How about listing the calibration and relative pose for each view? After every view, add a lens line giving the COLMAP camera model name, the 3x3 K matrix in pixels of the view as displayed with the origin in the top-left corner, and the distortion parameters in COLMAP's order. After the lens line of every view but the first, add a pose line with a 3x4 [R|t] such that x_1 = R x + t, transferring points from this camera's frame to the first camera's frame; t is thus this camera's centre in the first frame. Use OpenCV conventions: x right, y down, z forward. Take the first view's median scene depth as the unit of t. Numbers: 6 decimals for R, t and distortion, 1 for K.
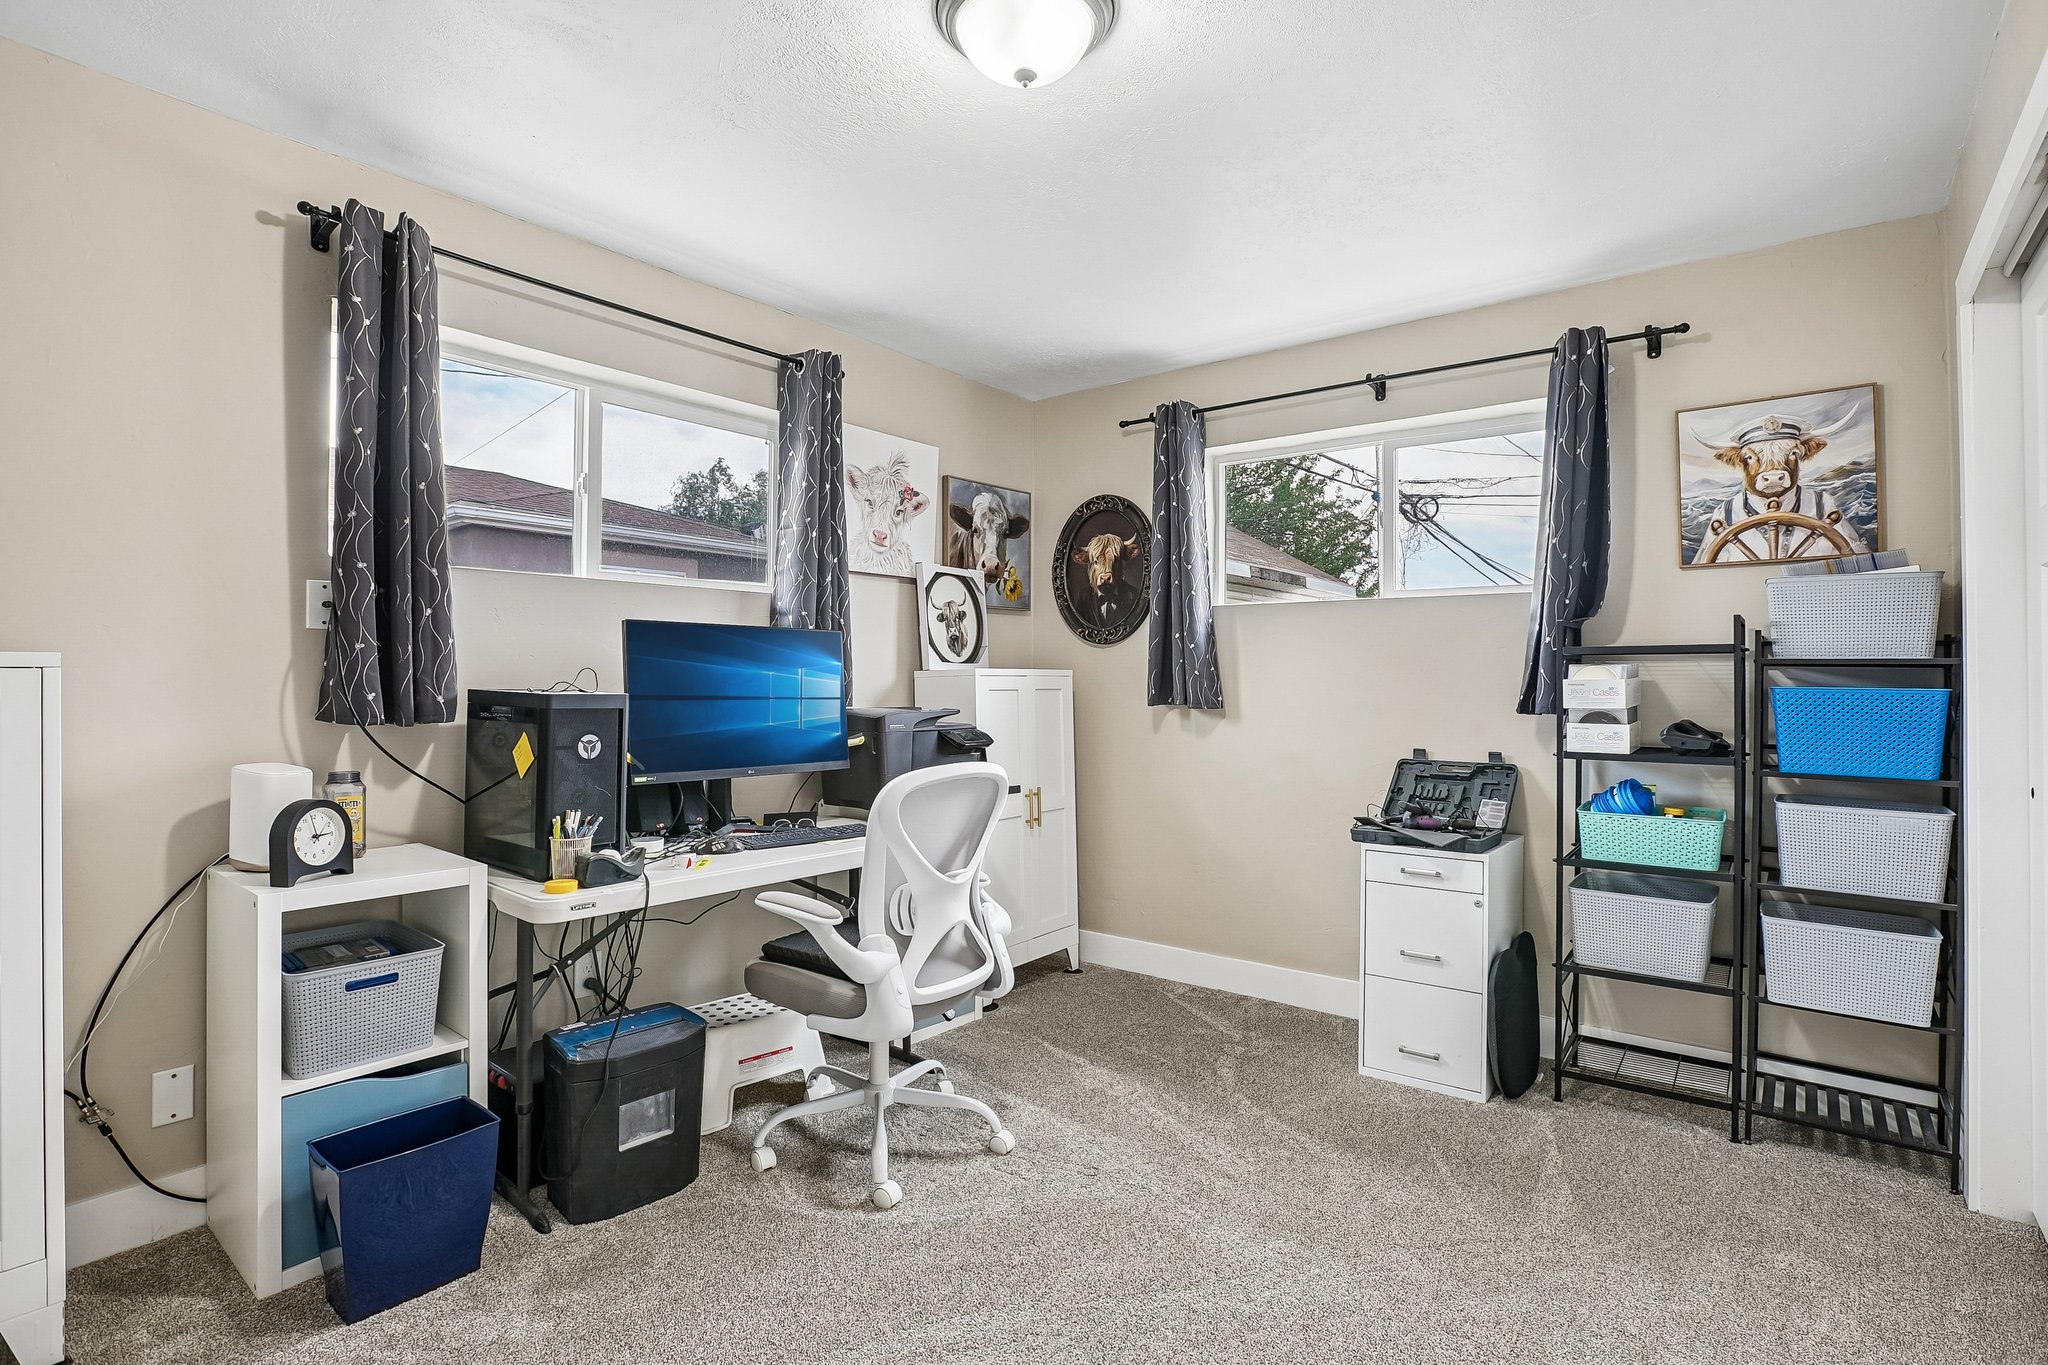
lens RADIAL K [[1003.4, 0, 1055.6], [0, 1003.4, 679.7], [0, 0, 1]] dist [-0.056280, 0.033261]
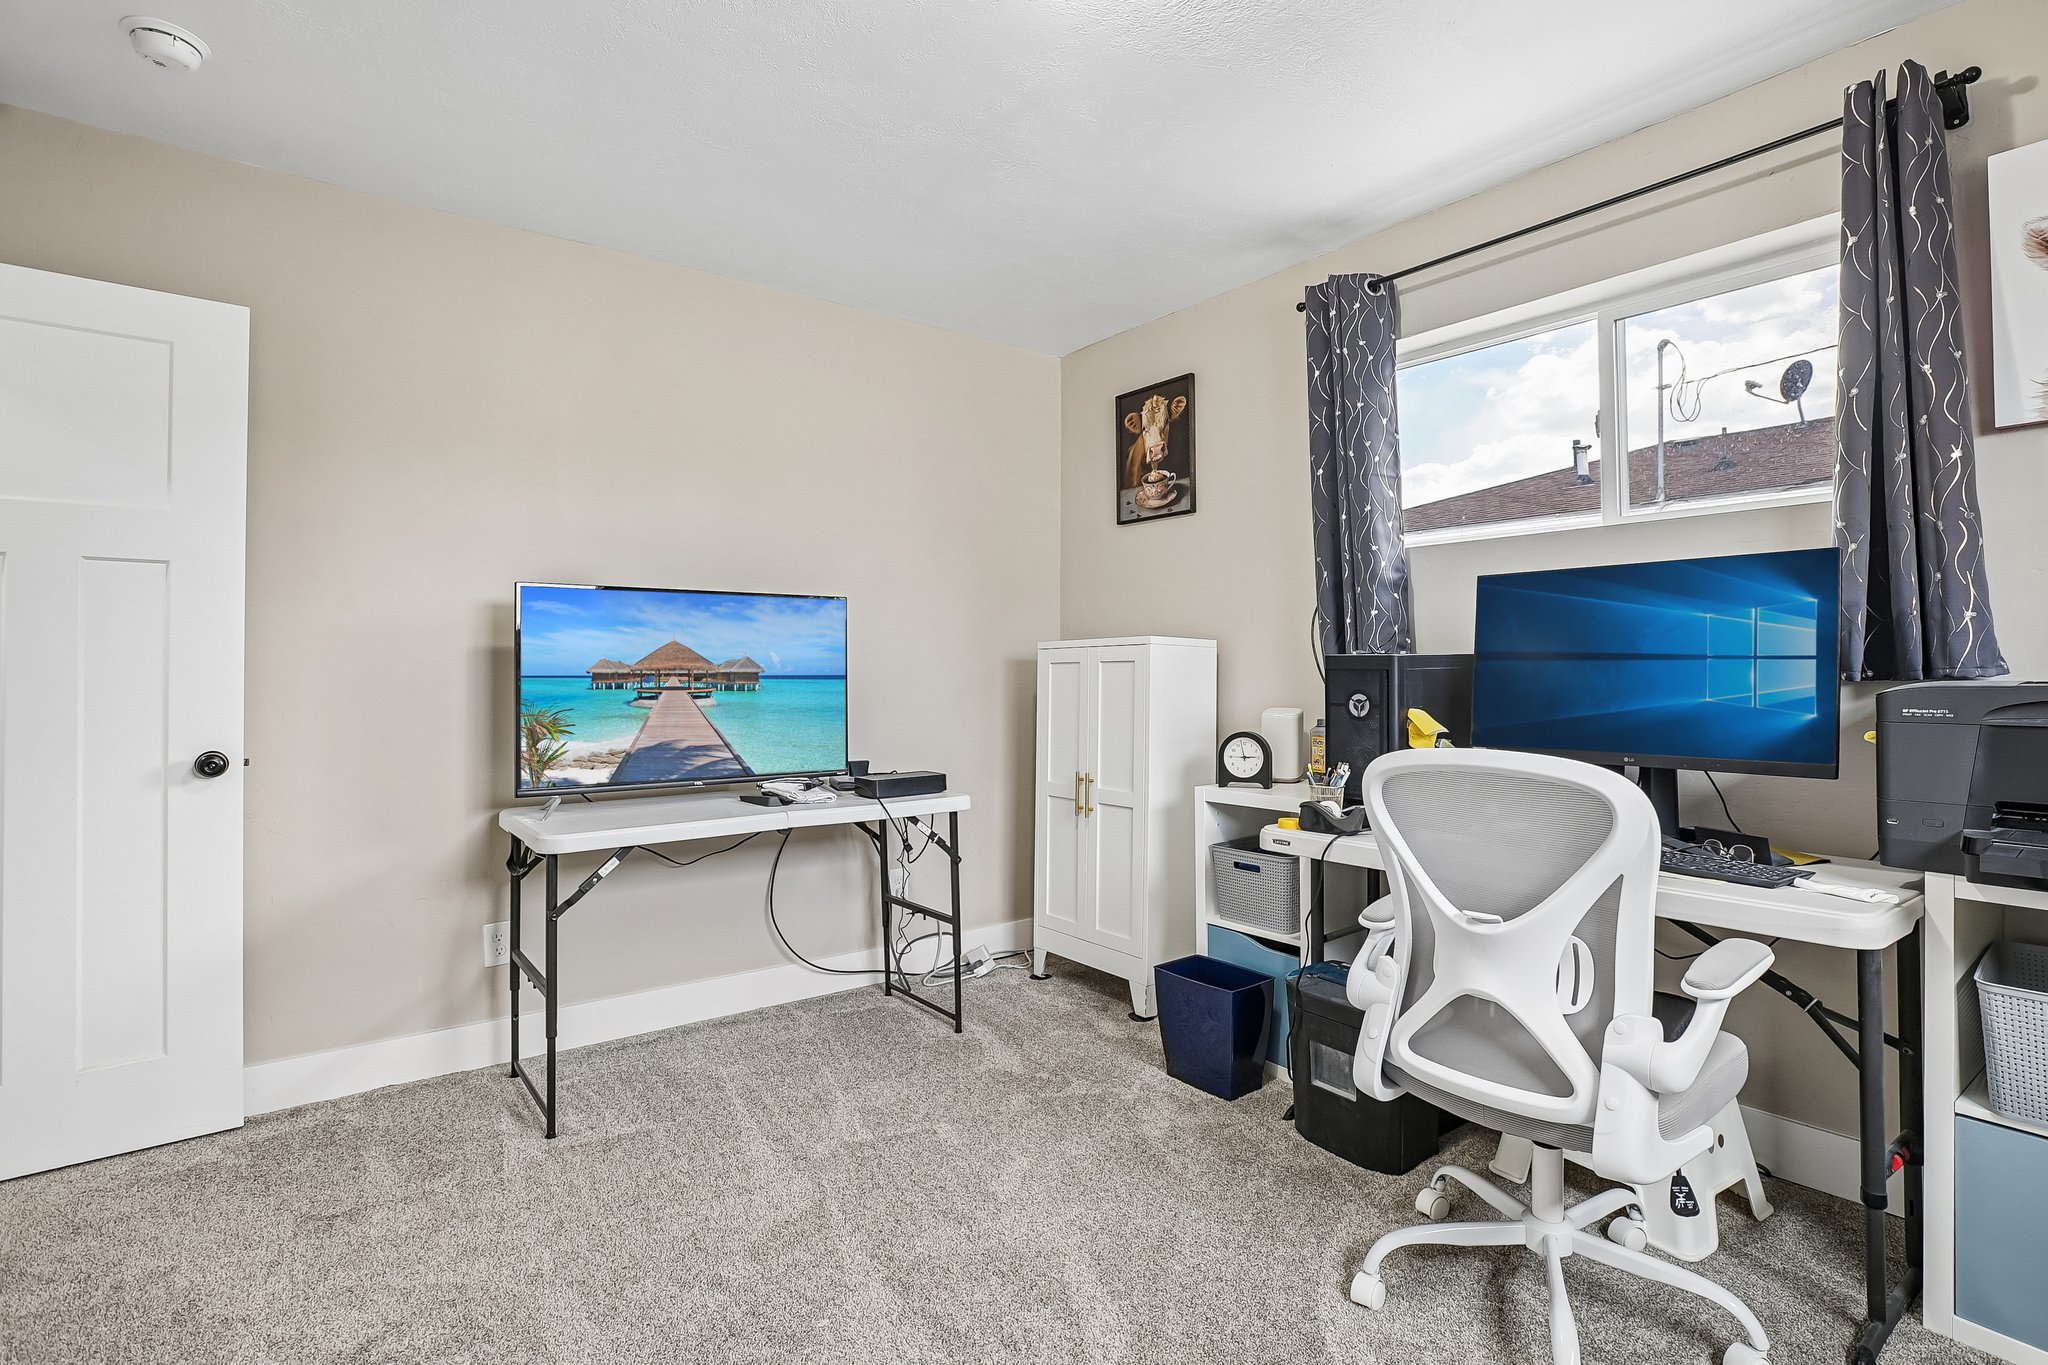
lens RADIAL K [[1003.4, 0, 1055.6], [0, 1003.4, 679.7], [0, 0, 1]] dist [-0.056280, 0.033261]
pose [[-0.265284, -0.003878, -0.964162, 0.633425], [0.005122, 0.999972, -0.005431, 0.044398], [0.964157, -0.006380, -0.265257, 0.969069]]
